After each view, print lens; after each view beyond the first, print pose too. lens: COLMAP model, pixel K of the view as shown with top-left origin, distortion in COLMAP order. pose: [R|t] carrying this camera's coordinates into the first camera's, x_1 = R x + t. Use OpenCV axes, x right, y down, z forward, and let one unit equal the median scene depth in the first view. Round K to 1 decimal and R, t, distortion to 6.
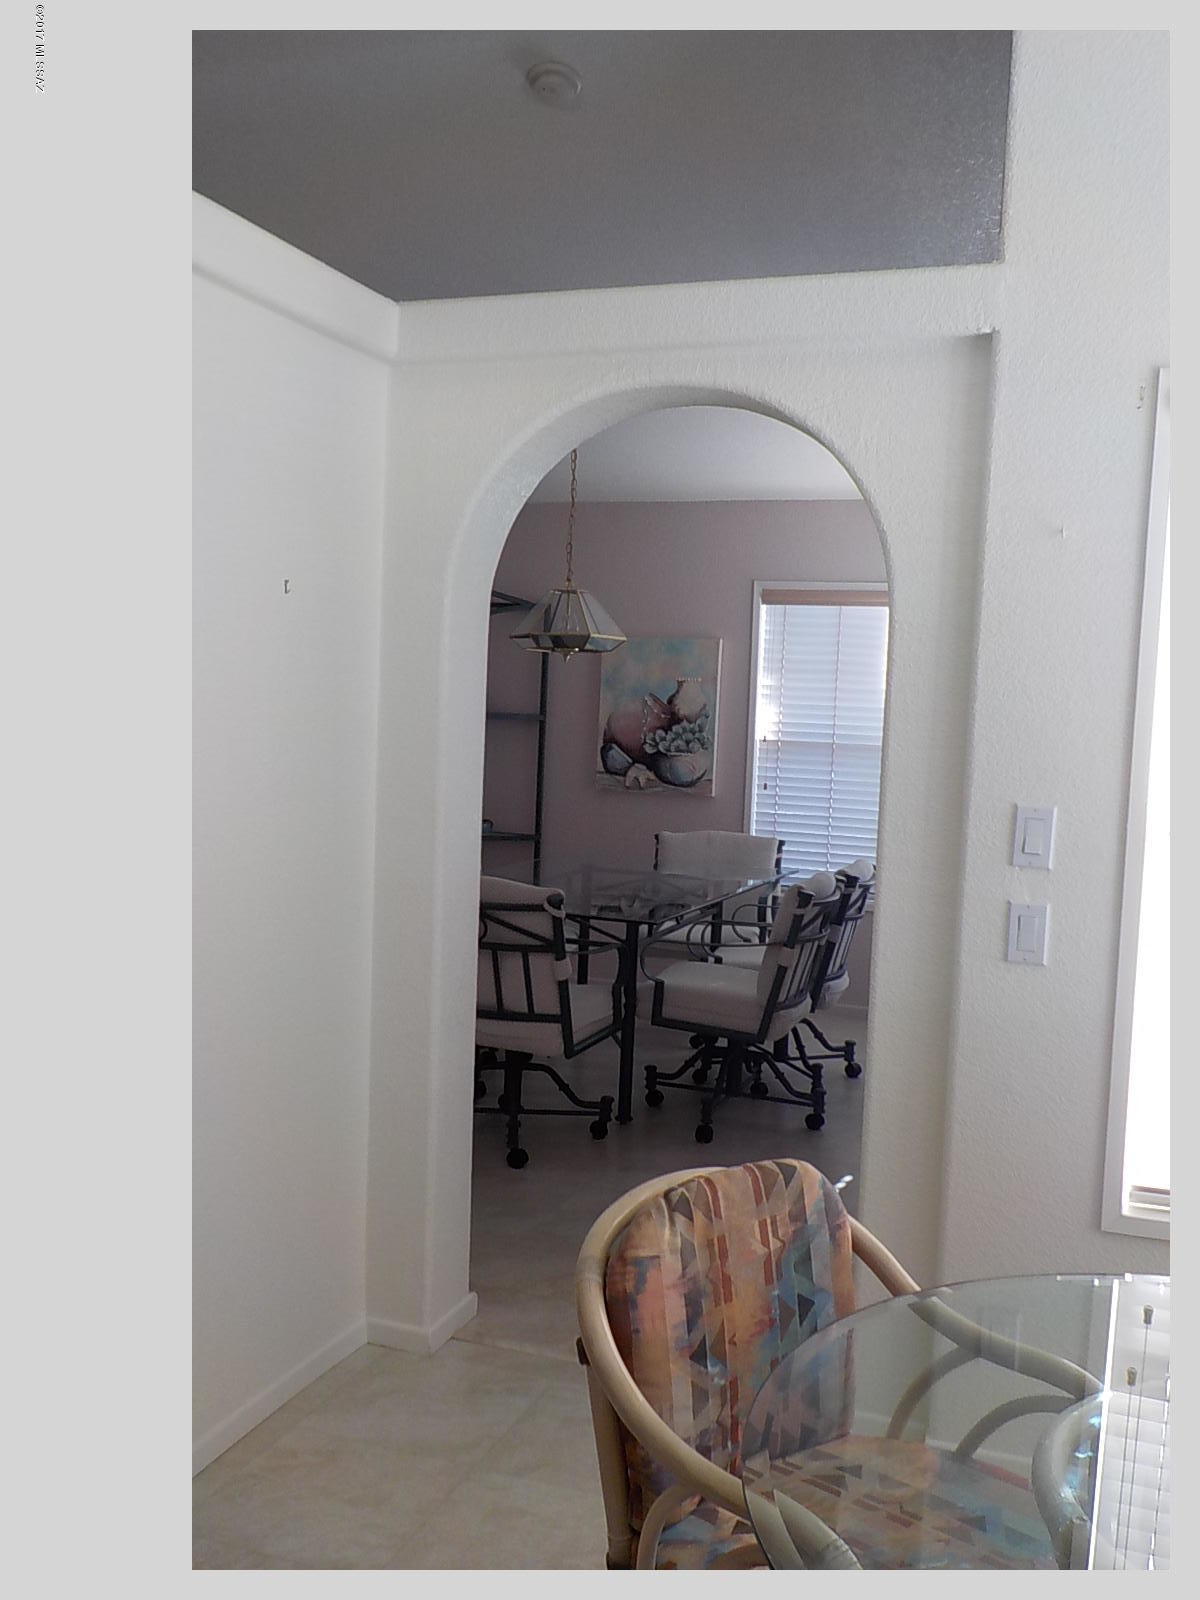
lens RADIAL K [[1454.8, 0, 585.7], [0, 1454.8, 801.6], [0, 0, 1]] dist [-0.001285, 0.000000]
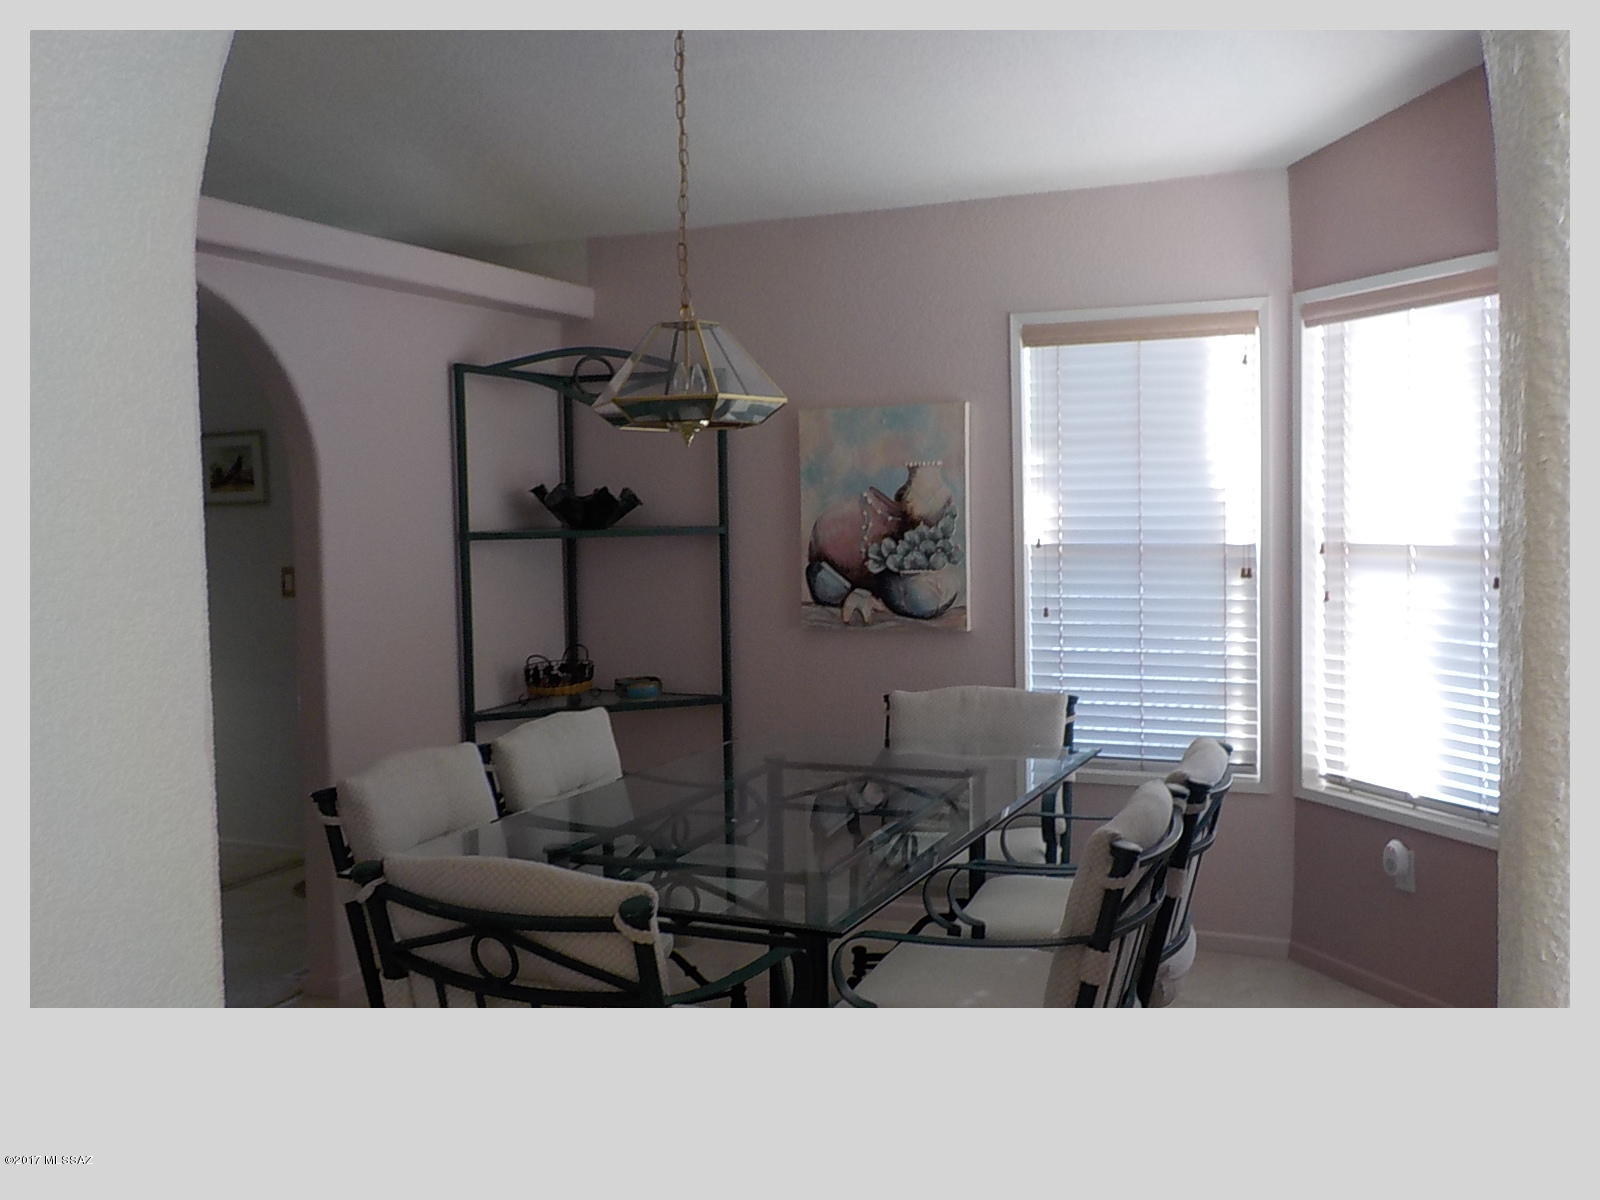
lens RADIAL K [[1454.8, 0, 816.9], [0, 1454.8, 594.6], [0, 0, 1]] dist [-0.001285, 0.000000]
pose [[0.997666, -0.056928, -0.037720, 0.042711], [0.056918, 0.998378, -0.001332, -0.023942], [0.037734, -0.000818, 0.999287, 0.308048]]
